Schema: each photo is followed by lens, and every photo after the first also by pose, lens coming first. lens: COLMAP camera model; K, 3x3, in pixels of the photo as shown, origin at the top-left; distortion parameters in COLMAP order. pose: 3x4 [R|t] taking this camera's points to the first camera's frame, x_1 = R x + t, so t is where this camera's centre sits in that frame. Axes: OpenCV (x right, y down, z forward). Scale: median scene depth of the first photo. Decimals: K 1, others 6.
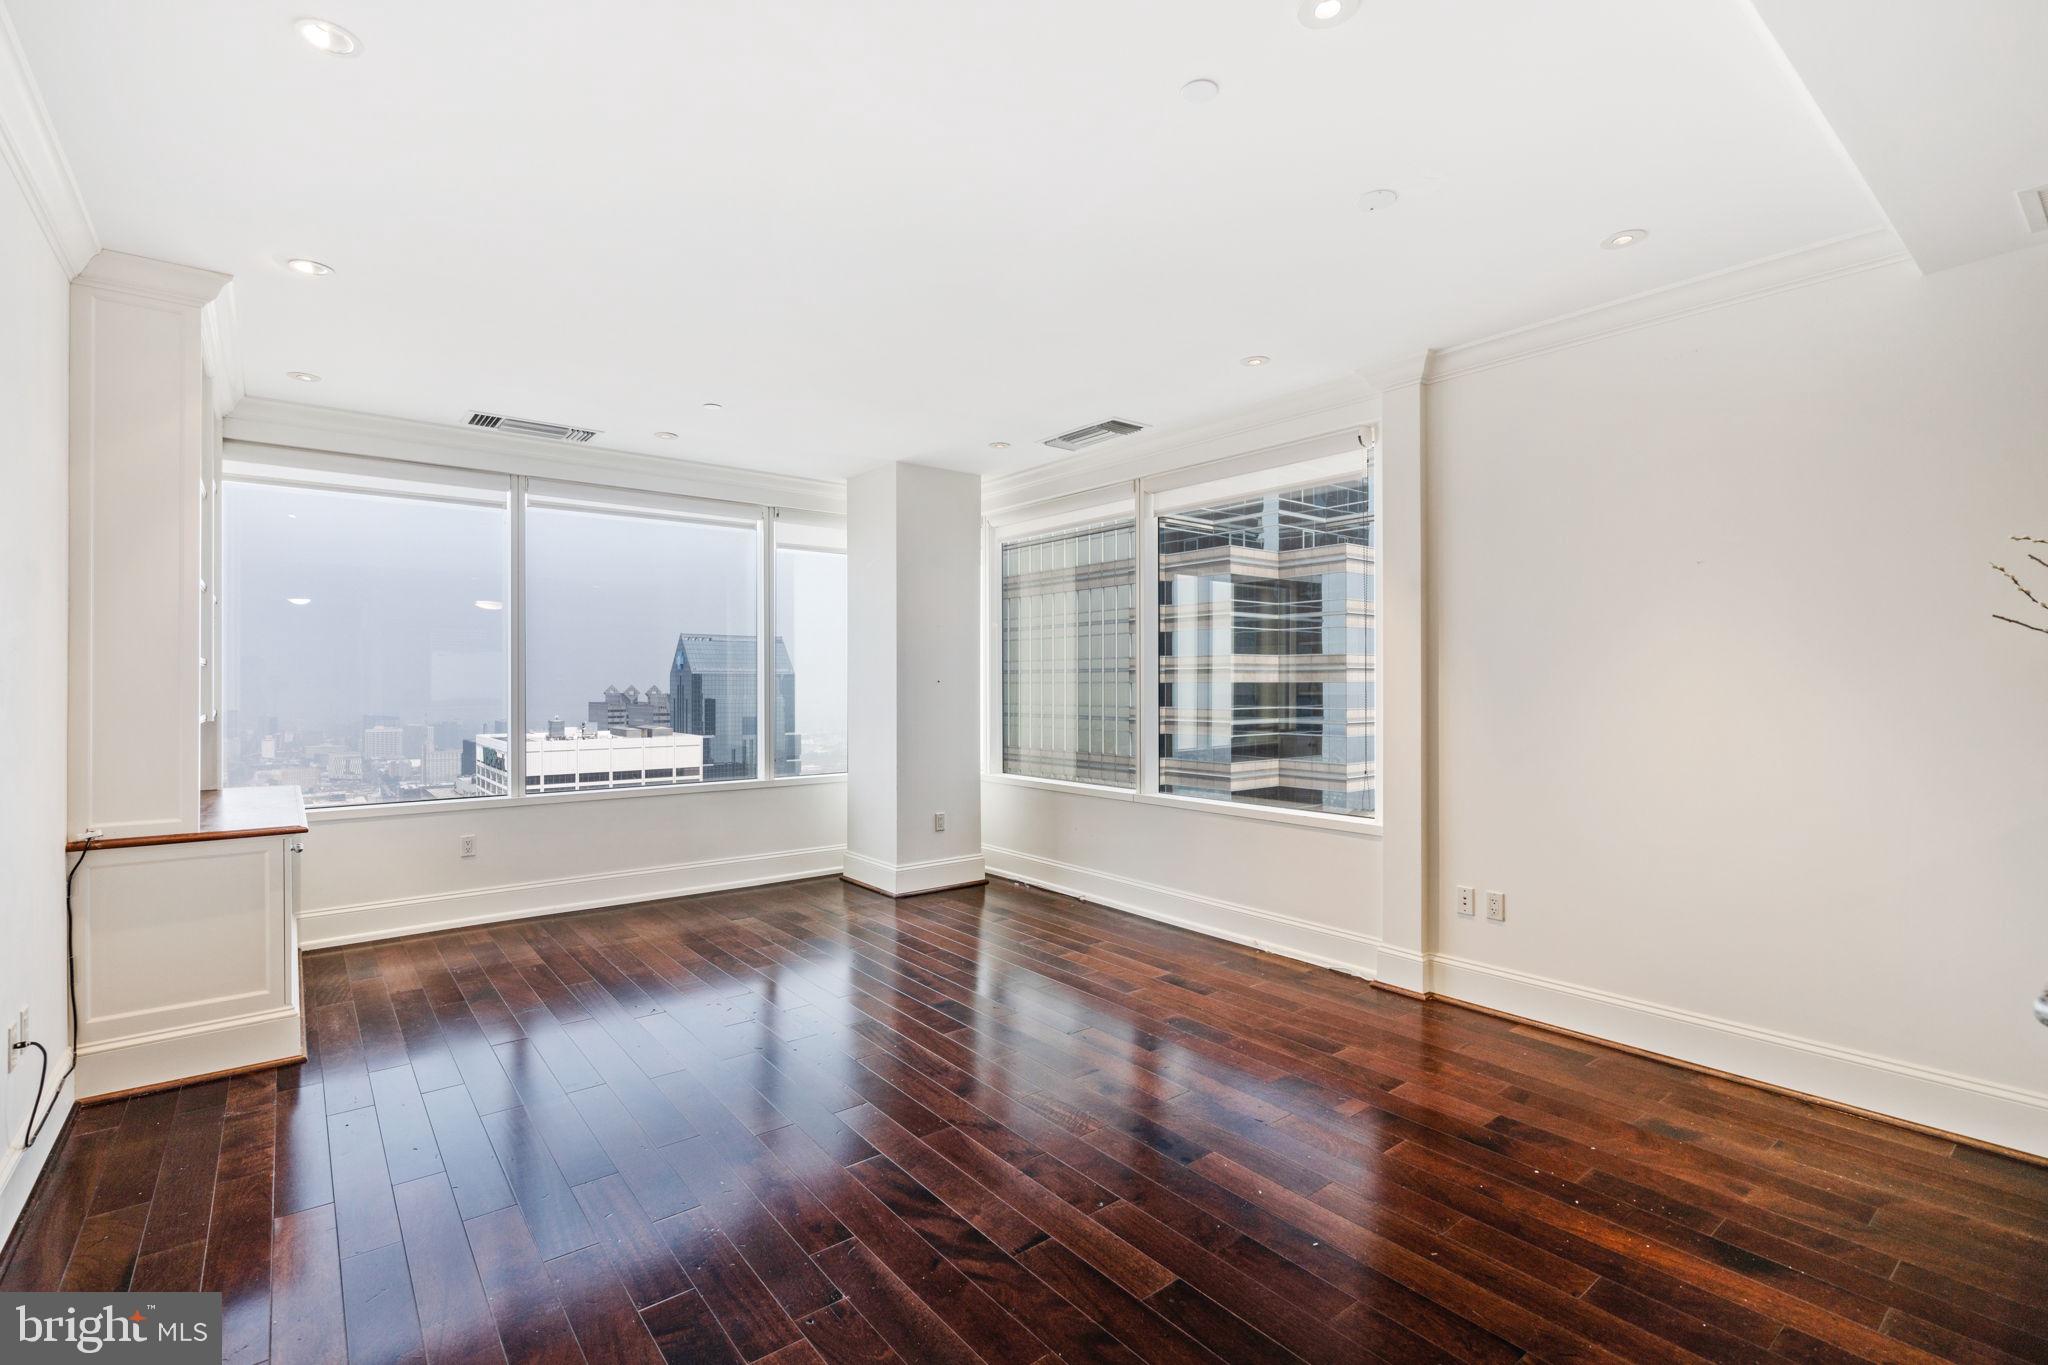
lens RADIAL K [[926.3, 0, 1018.2], [0, 926.3, 680.0], [0, 0, 1]] dist [0.002139, 0.000406]
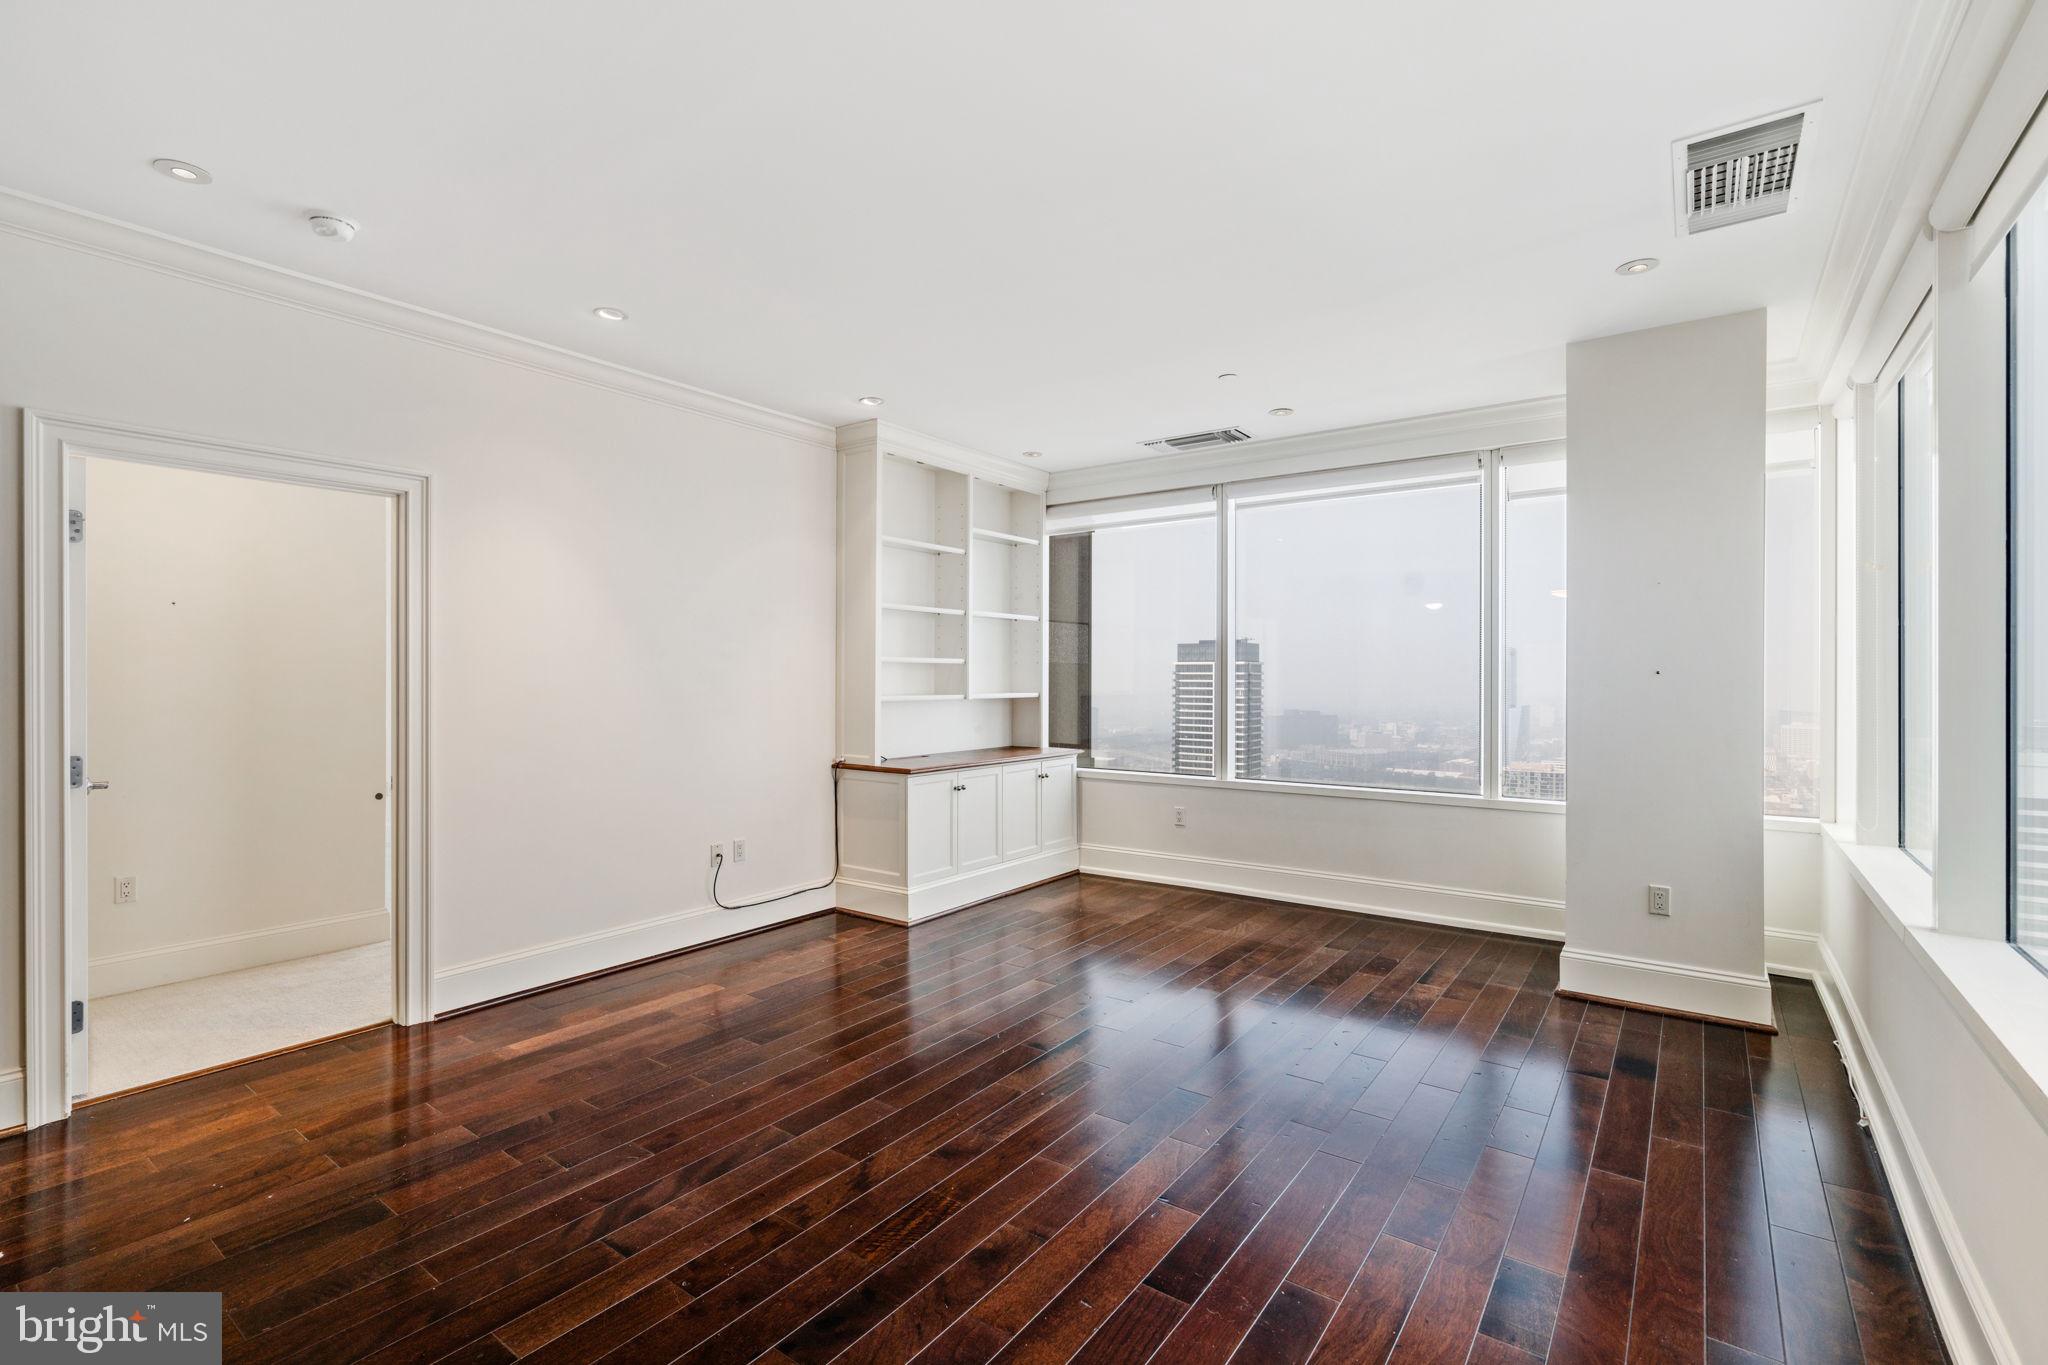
lens RADIAL K [[926.3, 0, 1018.2], [0, 926.3, 680.0], [0, 0, 1]] dist [0.002139, 0.000406]
pose [[0.262487, 0.005286, -0.964921, 0.507262], [0.002356, 0.999979, 0.006119, 0.001983], [0.964933, -0.003880, 0.262469, 0.548276]]
